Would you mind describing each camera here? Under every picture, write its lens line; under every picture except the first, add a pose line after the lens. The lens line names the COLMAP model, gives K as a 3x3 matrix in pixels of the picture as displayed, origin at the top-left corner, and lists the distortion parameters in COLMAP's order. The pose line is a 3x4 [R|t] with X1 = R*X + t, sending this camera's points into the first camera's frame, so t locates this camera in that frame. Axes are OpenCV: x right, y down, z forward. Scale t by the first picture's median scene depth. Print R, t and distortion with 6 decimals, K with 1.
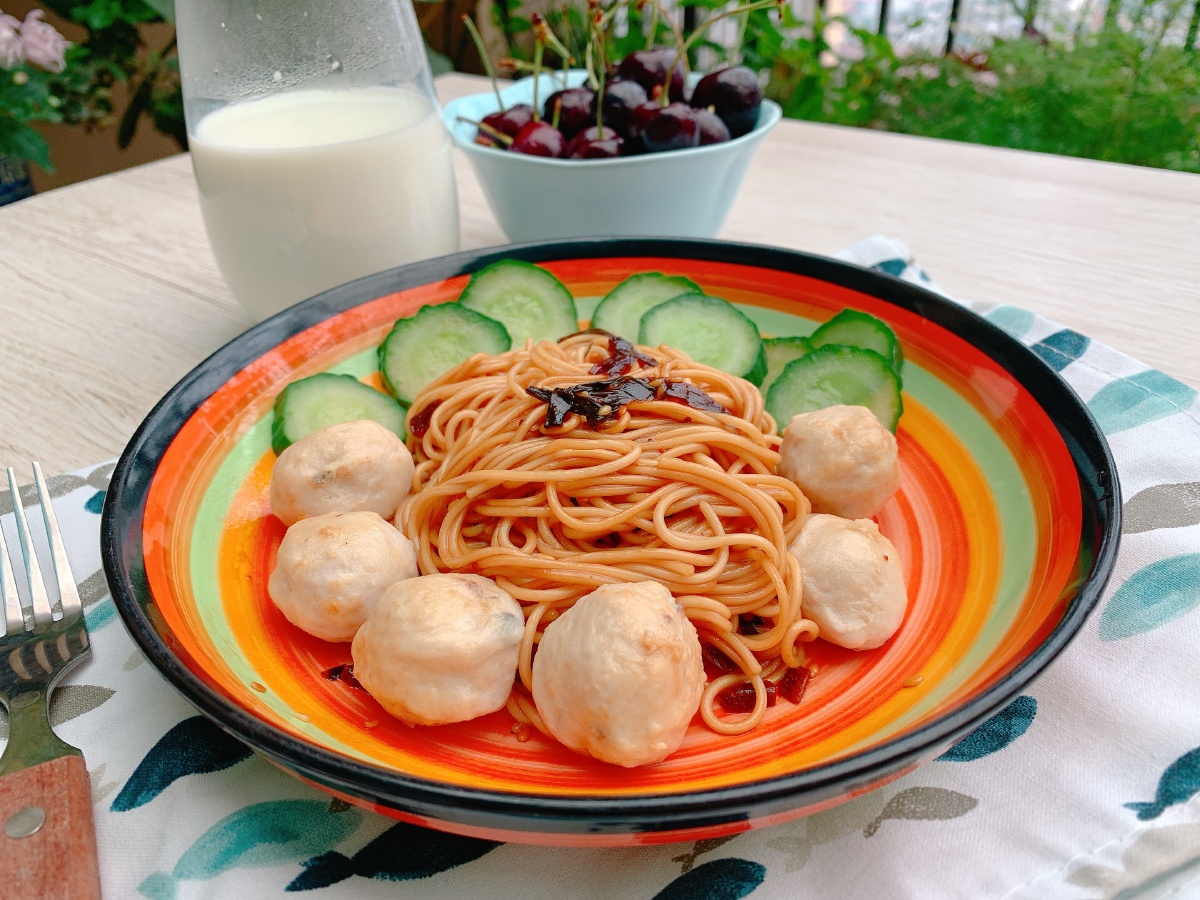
lens RADIAL K [[976.7, 0, 610.4], [0, 976.7, 462.8], [0, 0, 1]] dist [0.012776, -0.025029]
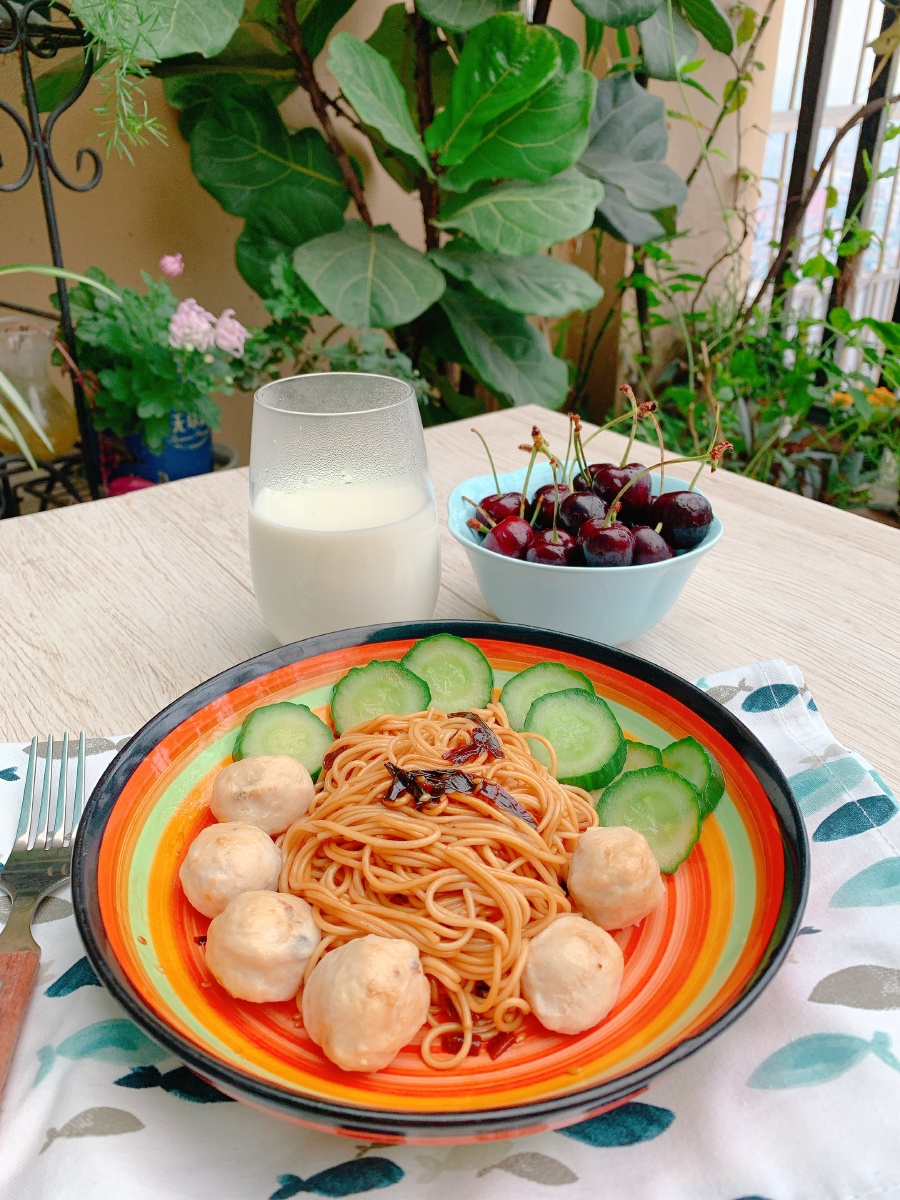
lens RADIAL K [[976.7, 0, 451.9], [0, 976.7, 604.2], [0, 0, 1]] dist [0.012776, -0.025029]
pose [[0.943031, 0.176737, -0.281879, 0.362871], [-0.200960, 0.977807, -0.059233, -0.243443], [0.265154, 0.112505, 0.957620, -0.324250]]
